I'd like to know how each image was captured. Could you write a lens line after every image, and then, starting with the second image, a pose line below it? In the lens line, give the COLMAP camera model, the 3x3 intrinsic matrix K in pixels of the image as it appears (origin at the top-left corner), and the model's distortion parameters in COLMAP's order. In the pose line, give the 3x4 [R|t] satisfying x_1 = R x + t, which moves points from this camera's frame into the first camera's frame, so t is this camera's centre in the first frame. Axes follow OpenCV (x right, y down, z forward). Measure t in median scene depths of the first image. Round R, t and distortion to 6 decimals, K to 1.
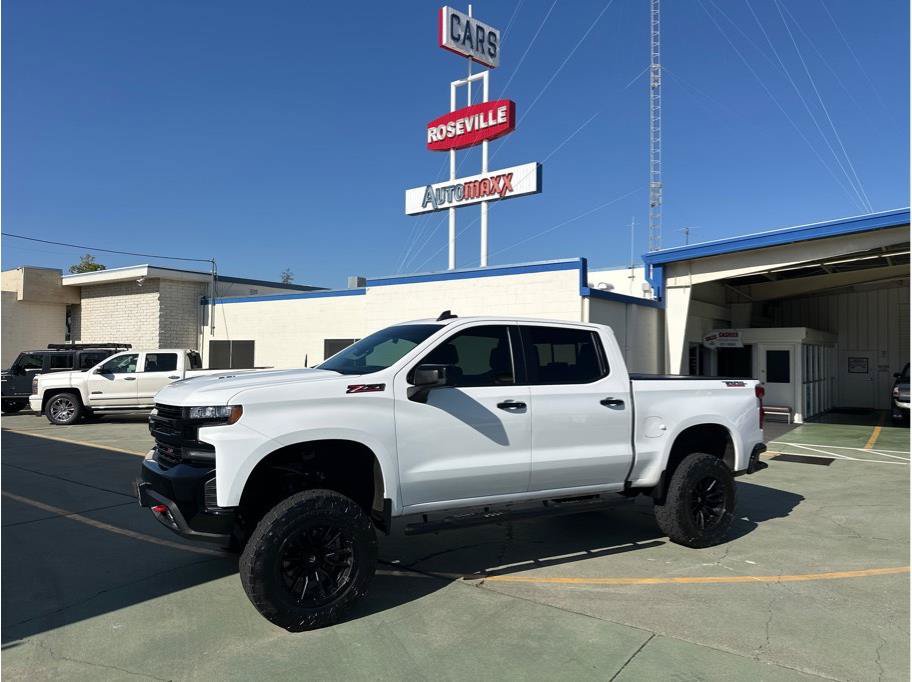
lens RADIAL K [[632.0, 0, 462.7], [0, 632.0, 342.3], [0, 0, 1]] dist [0.092208, -0.151429]
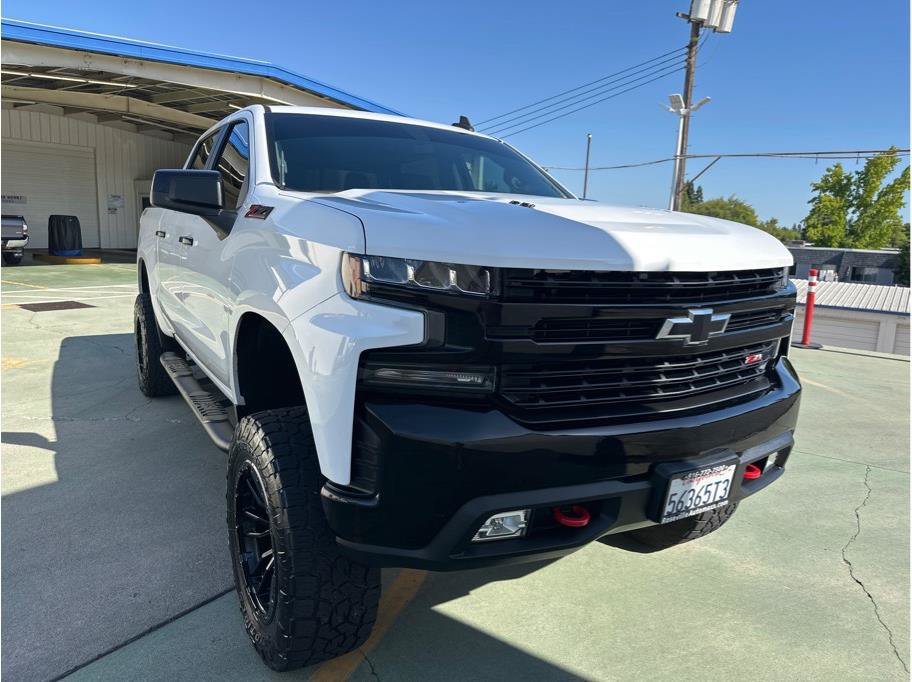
lens RADIAL K [[634.7, 0, 456.0], [0, 634.7, 341.0], [0, 0, 1]] dist [0.061757, -0.086254]
pose [[-0.008484, -0.188860, 0.981967, -0.311699], [-0.063949, 0.980095, 0.187947, 0.024626], [-0.997917, -0.061201, -0.020393, 0.409008]]
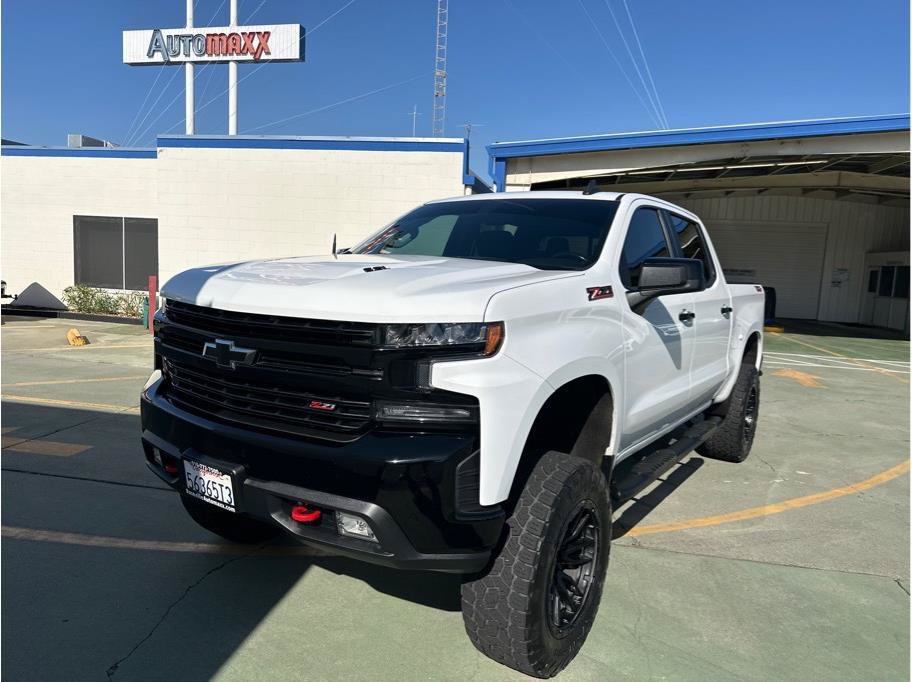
lens RADIAL K [[634.7, 0, 456.0], [0, 634.7, 341.0], [0, 0, 1]] dist [0.061757, -0.086254]
pose [[0.905377, -0.017964, 0.424229, -0.189136], [-0.049738, 0.987740, 0.147975, 0.011240], [-0.421686, -0.155074, 0.893383, 0.163252]]
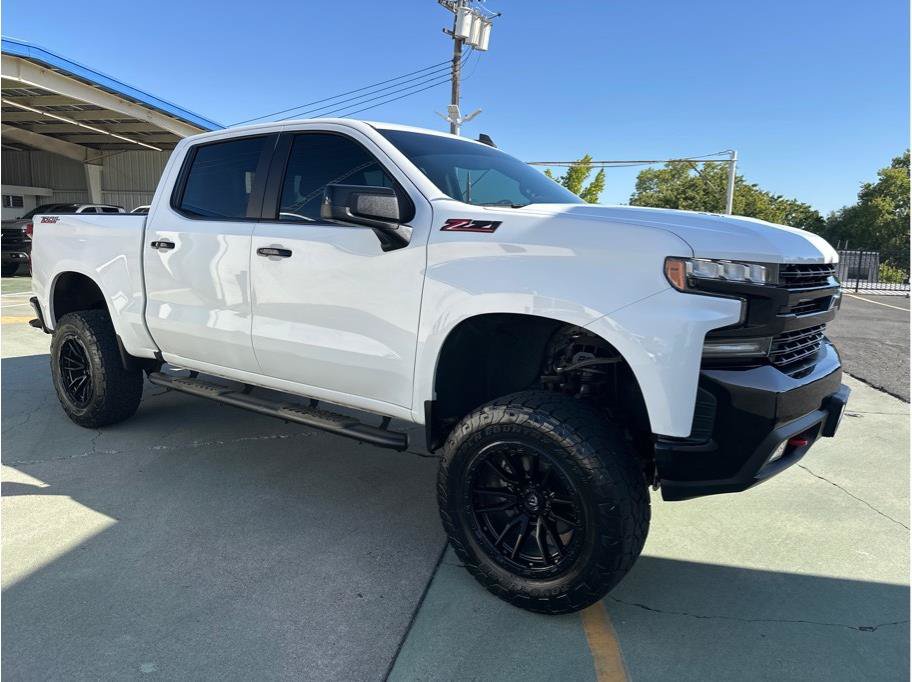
lens RADIAL K [[633.4, 0, 451.2], [0, 633.4, 341.1], [0, 0, 1]] dist [0.068384, -0.087917]
pose [[-0.391955, -0.174166, 0.903348, -0.313136], [-0.051223, 0.984525, 0.167592, 0.029335], [-0.918557, 0.019416, -0.394811, 0.551386]]
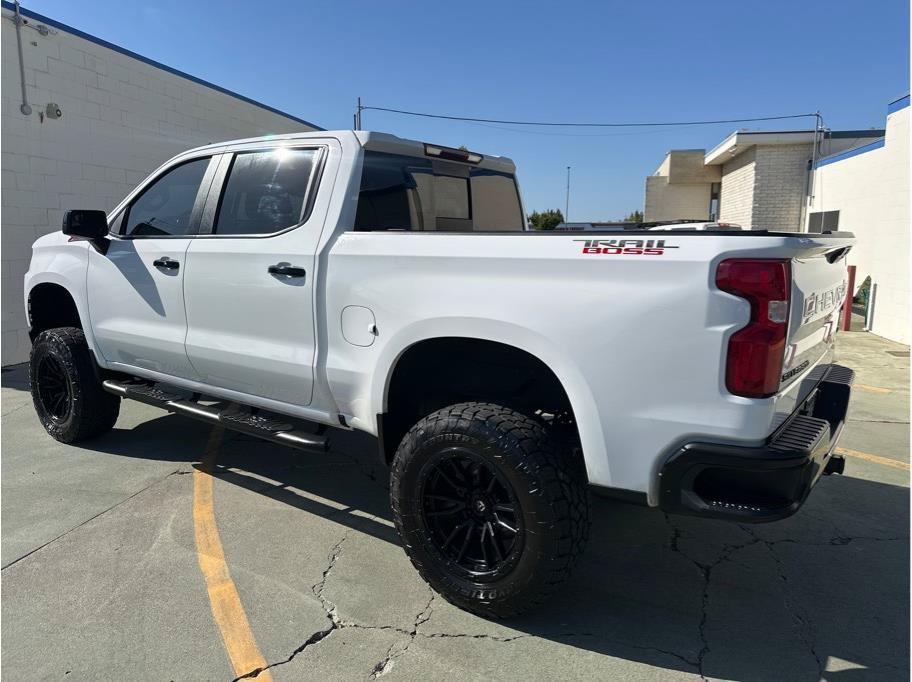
lens RADIAL K [[634.7, 0, 456.0], [0, 634.7, 341.0], [0, 0, 1]] dist [0.061757, -0.086254]
pose [[0.402558, 0.138022, -0.904929, 0.350627], [0.023024, 0.986728, 0.160740, 0.028714], [0.915105, -0.085542, 0.394037, 0.384491]]
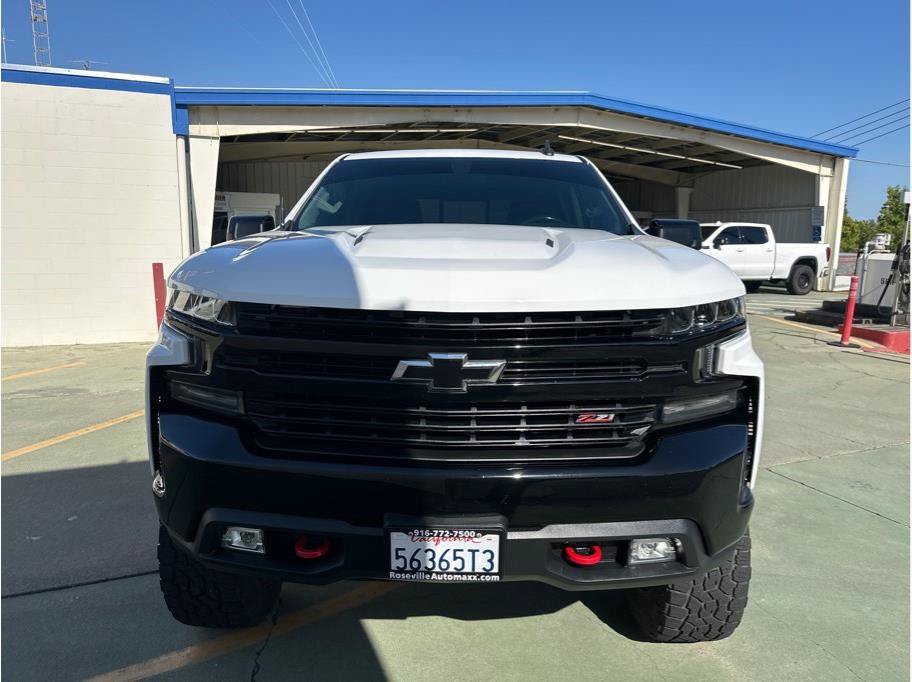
lens RADIAL K [[633.4, 0, 451.2], [0, 633.4, 341.1], [0, 0, 1]] dist [0.068384, -0.087917]
pose [[0.533479, -0.141646, 0.833868, -0.277935], [-0.029552, 0.982154, 0.185740, 0.014662], [-0.845297, -0.123731, 0.519773, 0.285509]]
